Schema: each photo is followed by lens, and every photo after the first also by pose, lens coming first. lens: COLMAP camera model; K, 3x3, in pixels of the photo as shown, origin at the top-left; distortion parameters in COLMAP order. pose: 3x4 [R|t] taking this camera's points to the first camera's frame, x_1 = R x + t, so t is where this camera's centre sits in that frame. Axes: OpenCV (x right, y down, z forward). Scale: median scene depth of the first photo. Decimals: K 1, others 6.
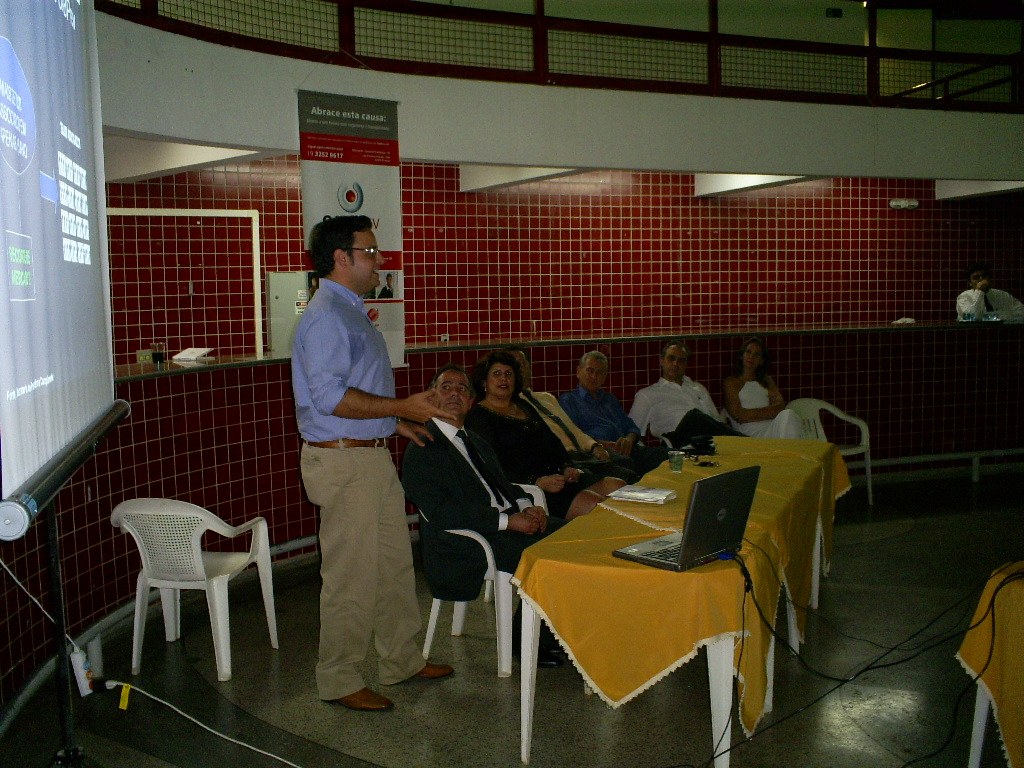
lens RADIAL K [[1105.2, 0, 507.8], [0, 1105.2, 384.4], [0, 0, 1]] dist [-0.117573, 0.000000]
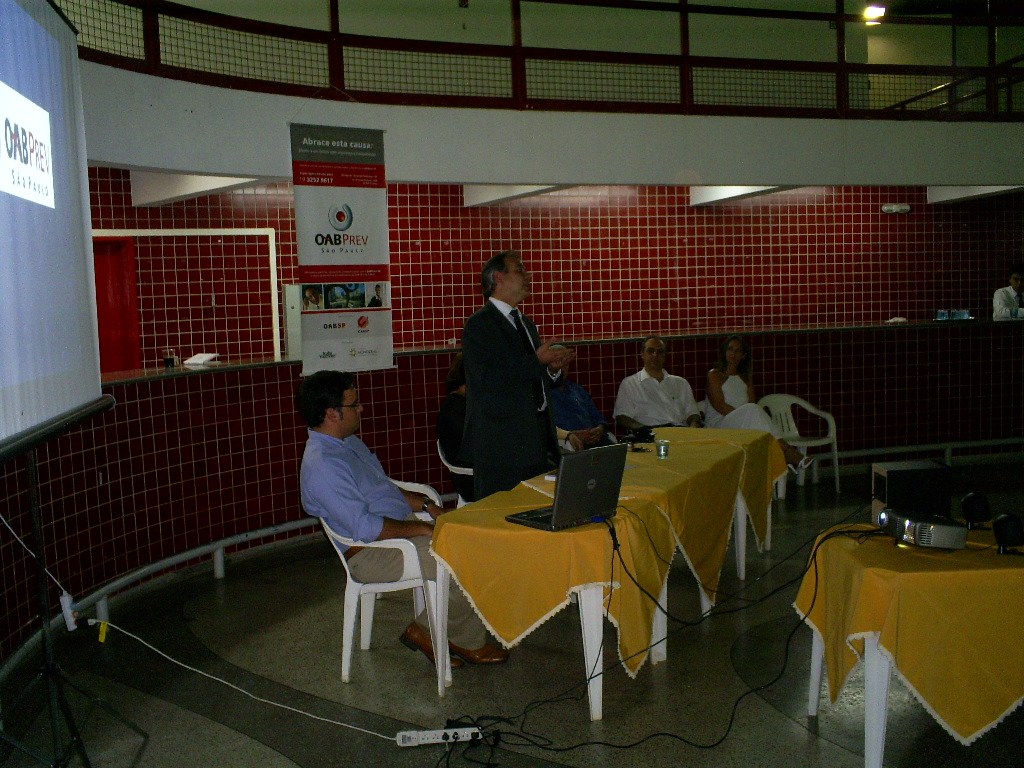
lens RADIAL K [[1105.2, 0, 512.4], [0, 1105.2, 390.0], [0, 0, 1]] dist [-0.117573, 0.000000]
pose [[0.998125, -0.010970, -0.060209, 0.075745], [0.010938, 0.999940, -0.000860, 0.006618], [0.060215, 0.000200, 0.998185, -0.083978]]
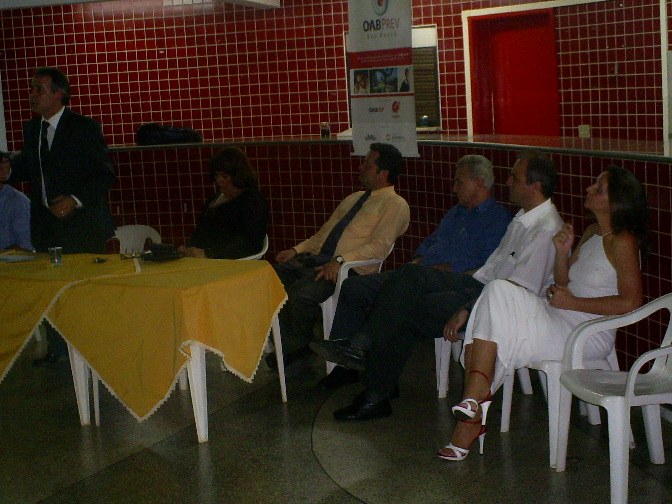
lens RADIAL K [[1118.9, 0, 363.0], [0, 1118.9, 262.0], [0, 0, 1]] dist [-0.110057, 0.000000]
pose [[-0.148089, 0.177440, -0.972926, 0.790774], [-0.034979, 0.982218, 0.184458, -0.091914], [0.988355, 0.061349, -0.139249, 0.900161]]
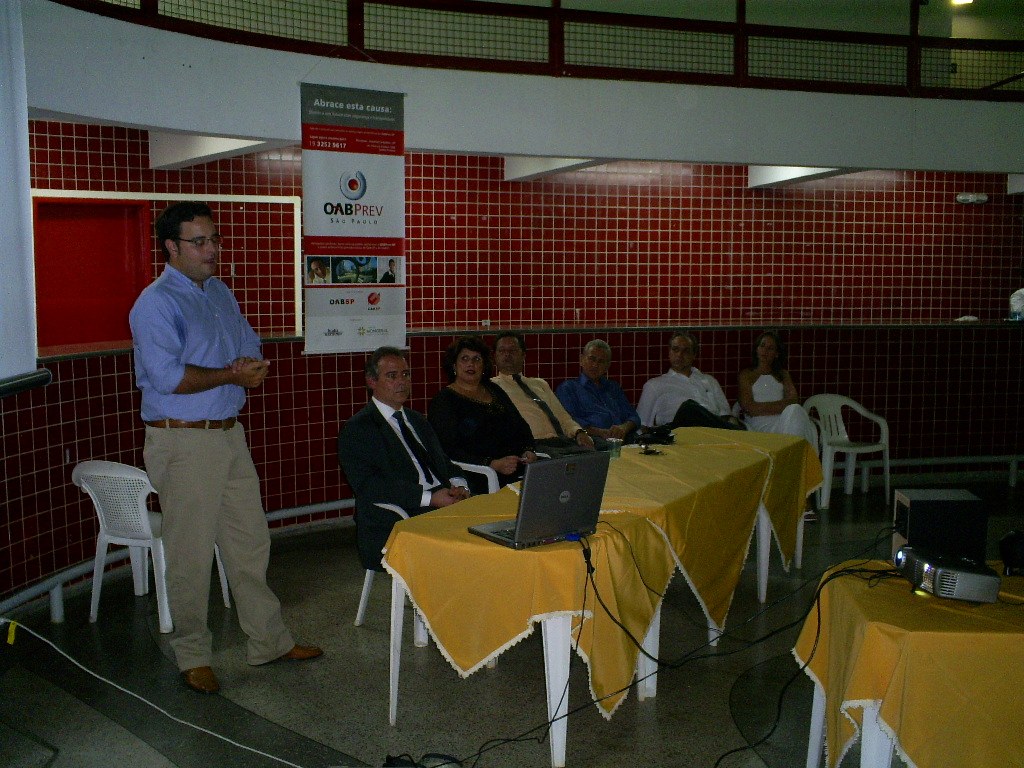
lens RADIAL K [[1105.2, 0, 509.4], [0, 1105.2, 386.8], [0, 0, 1]] dist [-0.117573, 0.000000]
pose [[0.990761, 0.032693, -0.131618, 0.114932], [-0.031017, 0.999410, 0.014769, 0.000574], [0.132023, -0.010551, 0.991190, -0.013191]]
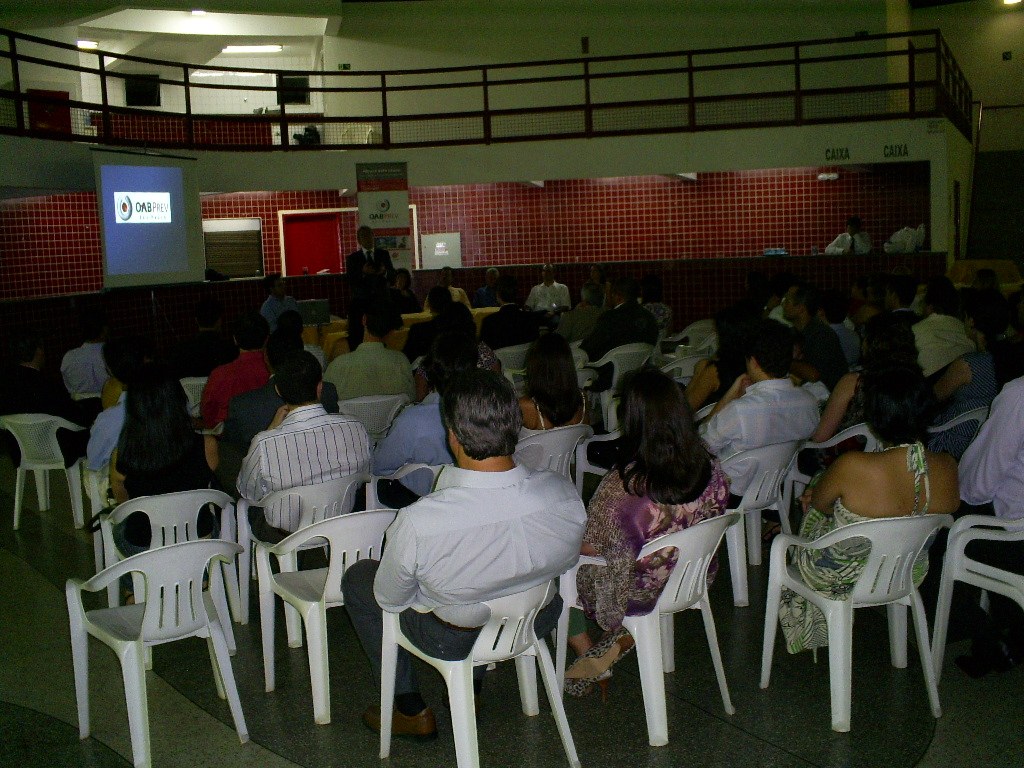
lens RADIAL K [[1105.2, 0, 512.2], [0, 1105.2, 381.5], [0, 0, 1]] dist [-0.117573, 0.000000]
pose [[0.829989, 0.053430, -0.555215, 1.109023], [-0.024583, 0.997938, 0.059286, 0.047172], [0.557238, -0.035558, 0.829591, -0.643567]]
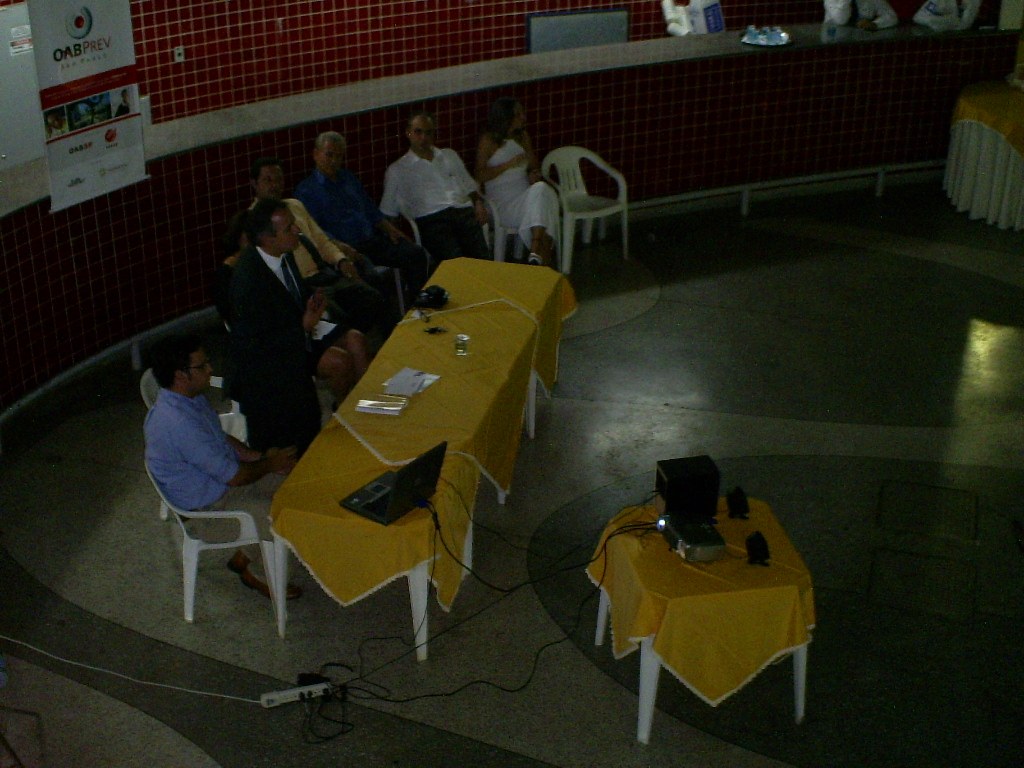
lens RADIAL K [[1535.5, 0, 521.7], [0, 1535.5, 387.8], [0, 0, 1]] dist [-0.109707, 0.000000]
pose [[0.986296, -0.047039, 0.158136, 0.010921], [-0.017130, 0.924117, 0.381726, -0.300048], [-0.164092, -0.379204, 0.910647, -0.297348]]
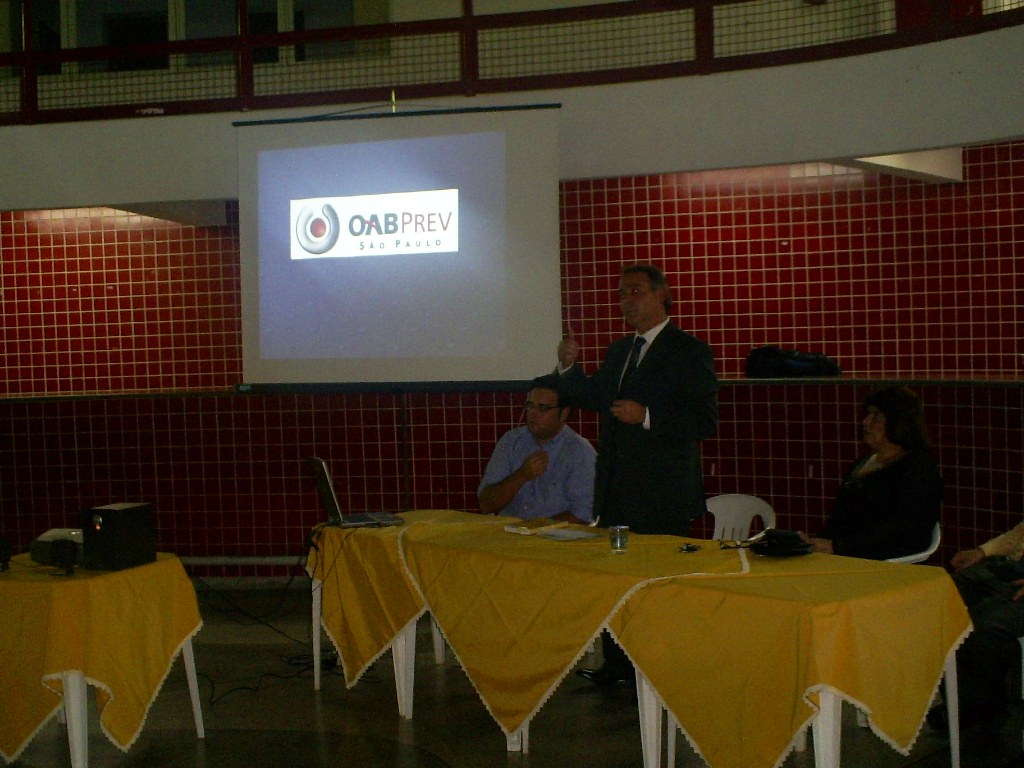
lens RADIAL K [[1569.7, 0, 499.2], [0, 1569.7, 405.0], [0, 0, 1]] dist [-0.100300, 0.000000]
pose [[-0.476244, 0.083445, -0.875345, 0.754372], [-0.040639, 0.992335, 0.116708, -0.093859], [0.878373, 0.091155, -0.469202, 0.876350]]
